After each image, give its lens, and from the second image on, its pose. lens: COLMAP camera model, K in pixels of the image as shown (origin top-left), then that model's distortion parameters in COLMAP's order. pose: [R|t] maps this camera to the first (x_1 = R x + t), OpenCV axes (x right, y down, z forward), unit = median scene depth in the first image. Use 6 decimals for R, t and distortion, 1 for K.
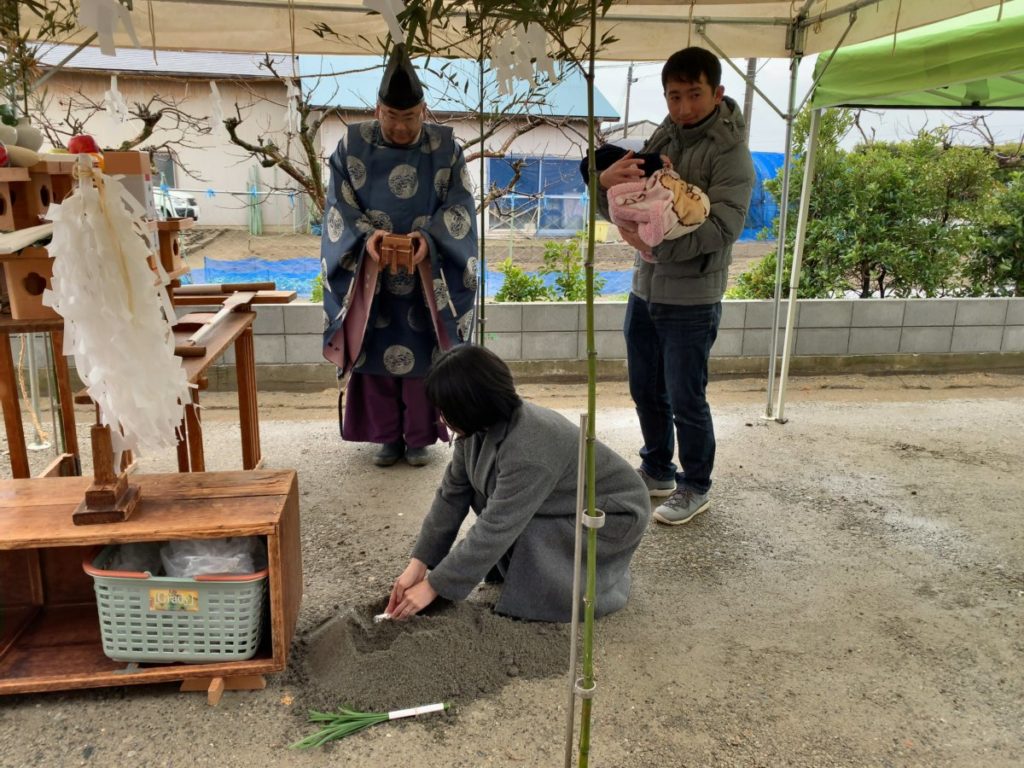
lens RADIAL K [[774.6, 0, 508.6], [0, 774.6, 378.1], [0, 0, 1]] dist [0.009925, -0.015155]
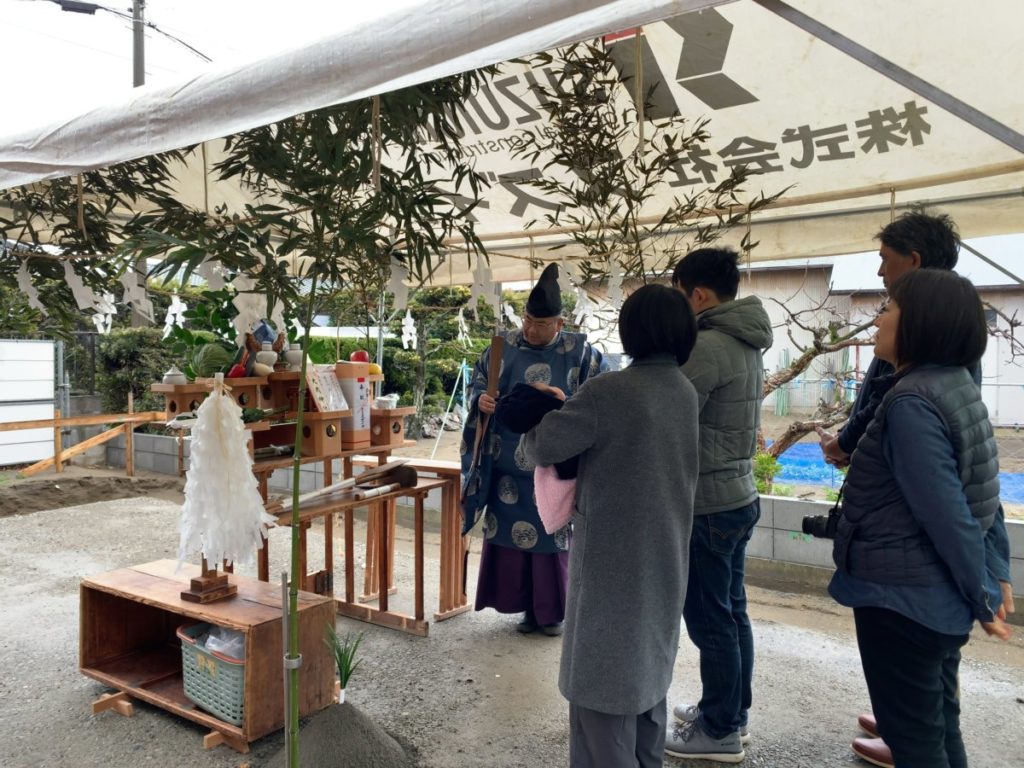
lens RADIAL K [[785.6, 0, 505.9], [0, 785.6, 383.3], [0, 0, 1]] dist [-0.041756, -0.010584]
pose [[0.722949, -0.019803, -0.690618, 0.876418], [-0.147902, 0.971981, -0.182697, -0.038528], [0.674885, 0.234224, 0.699764, 0.214615]]
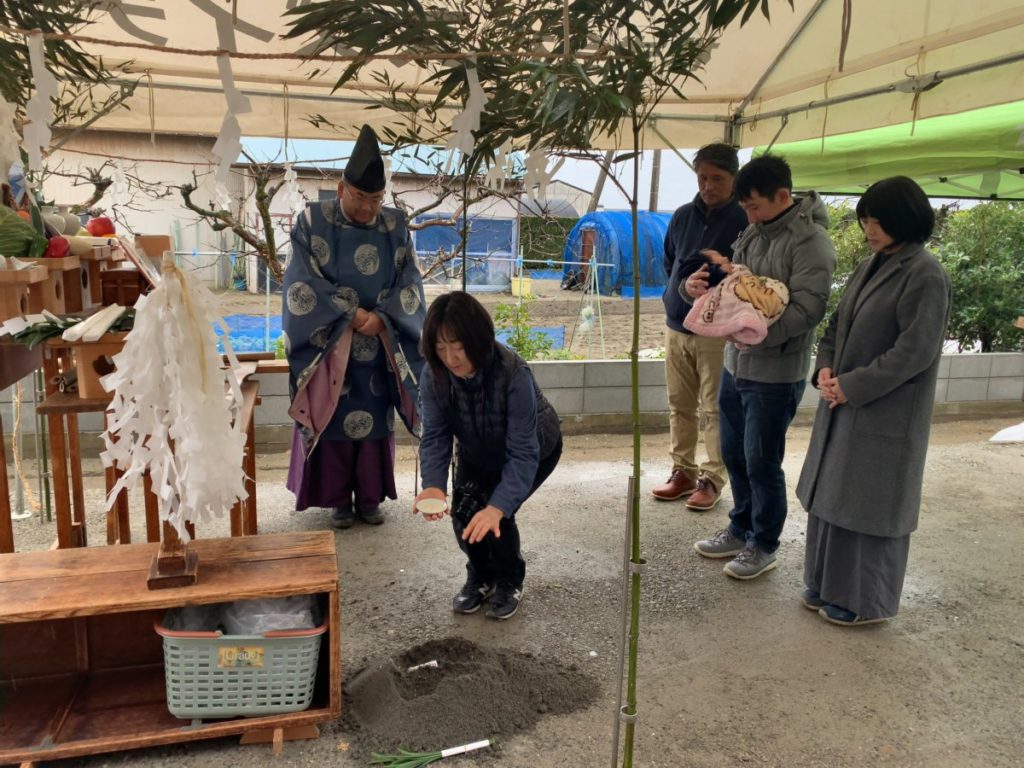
lens RADIAL K [[774.6, 0, 508.2], [0, 774.6, 377.7], [0, 0, 1]] dist [0.009925, -0.015155]
pose [[0.993885, -0.010277, 0.109944, -0.156502], [0.017544, 0.997709, -0.065335, -0.021888], [-0.109020, 0.066864, 0.991788, -0.123826]]
